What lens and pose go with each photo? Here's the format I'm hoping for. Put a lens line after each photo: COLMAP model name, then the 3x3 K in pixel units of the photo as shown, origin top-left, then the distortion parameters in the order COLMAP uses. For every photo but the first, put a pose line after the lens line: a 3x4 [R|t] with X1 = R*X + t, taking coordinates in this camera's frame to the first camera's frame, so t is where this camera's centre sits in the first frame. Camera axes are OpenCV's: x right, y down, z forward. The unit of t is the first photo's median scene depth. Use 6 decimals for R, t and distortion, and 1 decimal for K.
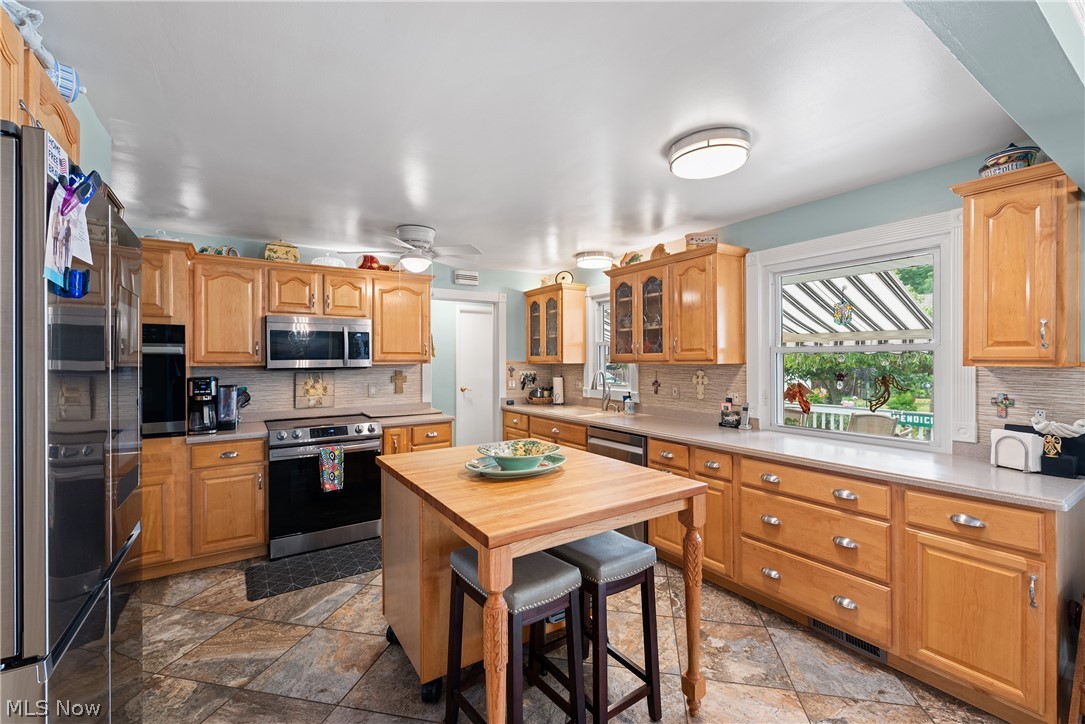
lens RADIAL K [[455.4, 0, 539.9], [0, 455.4, 358.8], [0, 0, 1]] dist [-0.000606, -0.000557]
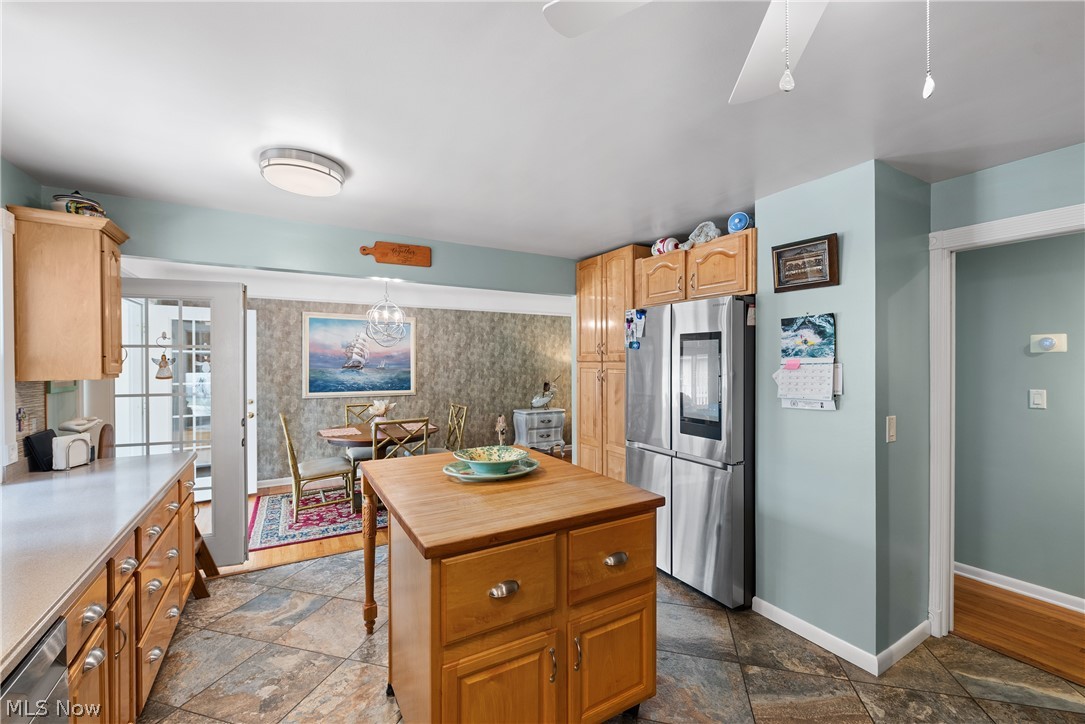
lens RADIAL K [[448.1, 0, 542.5], [0, 448.1, 362.0], [0, 0, 1]] dist [-0.000492, -0.000225]
pose [[-0.998665, 0.007238, 0.051154, -0.122333], [0.007275, 0.999973, 0.000538, -0.011065], [-0.051148, 0.000910, -0.998691, 1.123917]]
